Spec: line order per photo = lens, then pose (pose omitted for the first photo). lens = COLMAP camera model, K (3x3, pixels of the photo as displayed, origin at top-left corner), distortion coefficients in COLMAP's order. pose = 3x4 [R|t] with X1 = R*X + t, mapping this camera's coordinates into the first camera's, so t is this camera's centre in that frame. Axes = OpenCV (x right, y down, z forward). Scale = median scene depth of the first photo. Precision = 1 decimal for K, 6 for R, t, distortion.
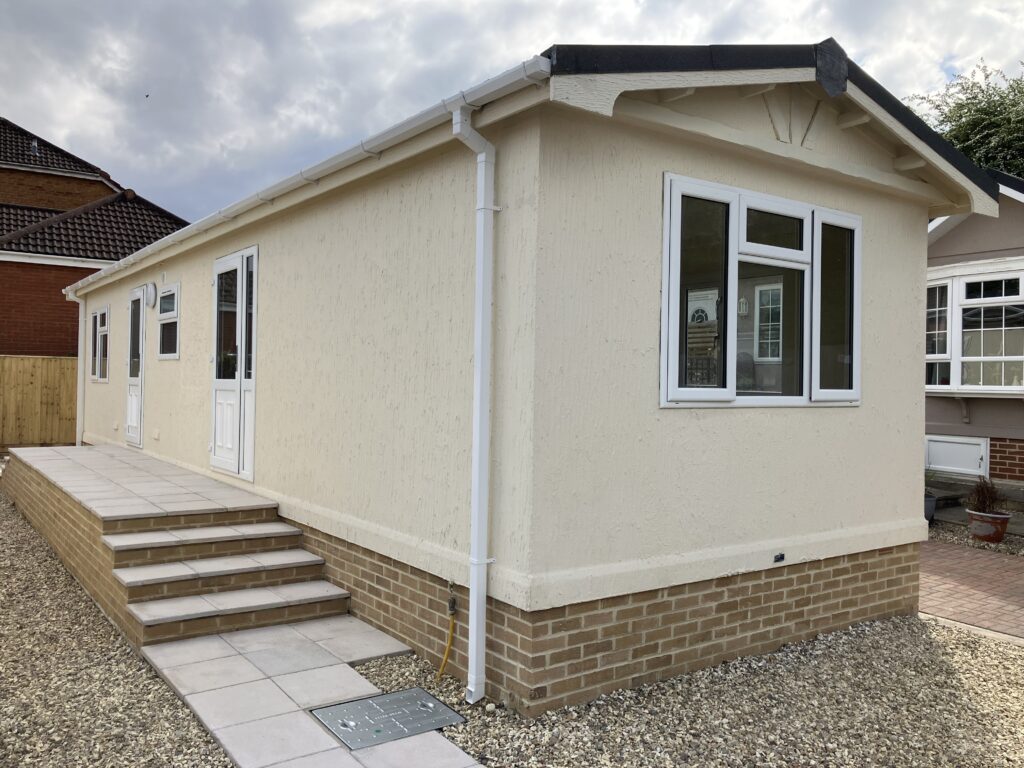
lens RADIAL K [[841.5, 0, 514.4], [0, 841.5, 373.0], [0, 0, 1]] dist [0.015003, 0.000185]
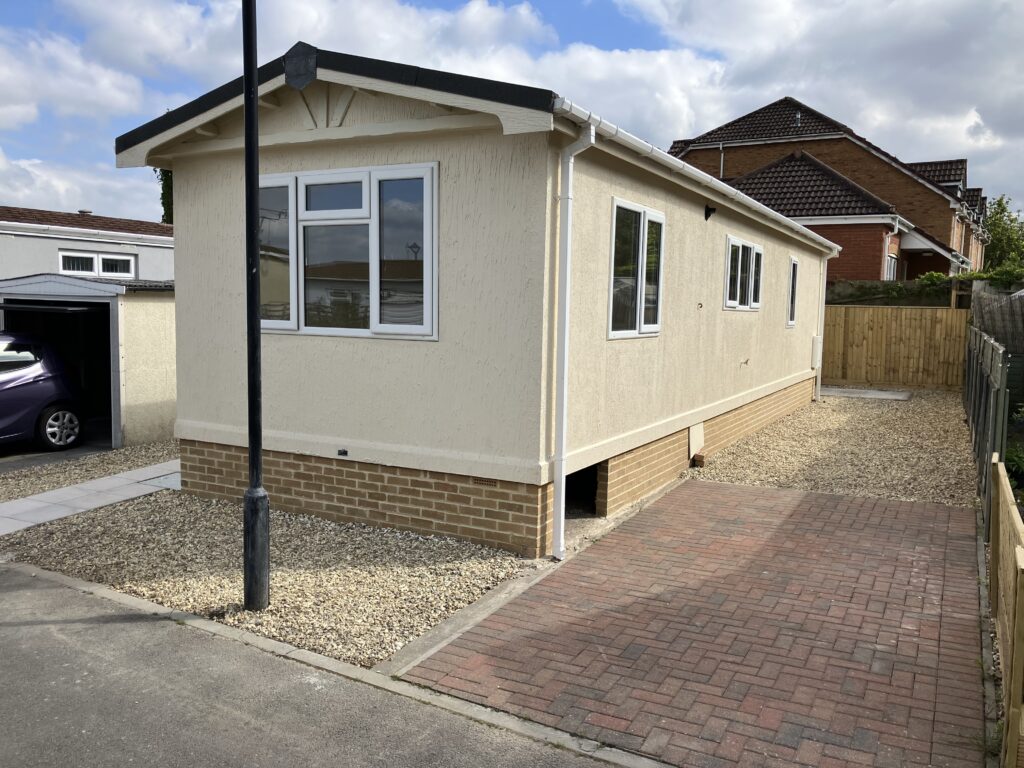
lens RADIAL K [[841.5, 0, 515.8], [0, 841.5, 390.5], [0, 0, 1]] dist [0.015003, 0.000185]
pose [[0.438540, 0.079022, -0.895231, 1.557799], [-0.002202, 0.996218, 0.086858, 0.010851], [0.898709, -0.036119, 0.437055, 0.666839]]
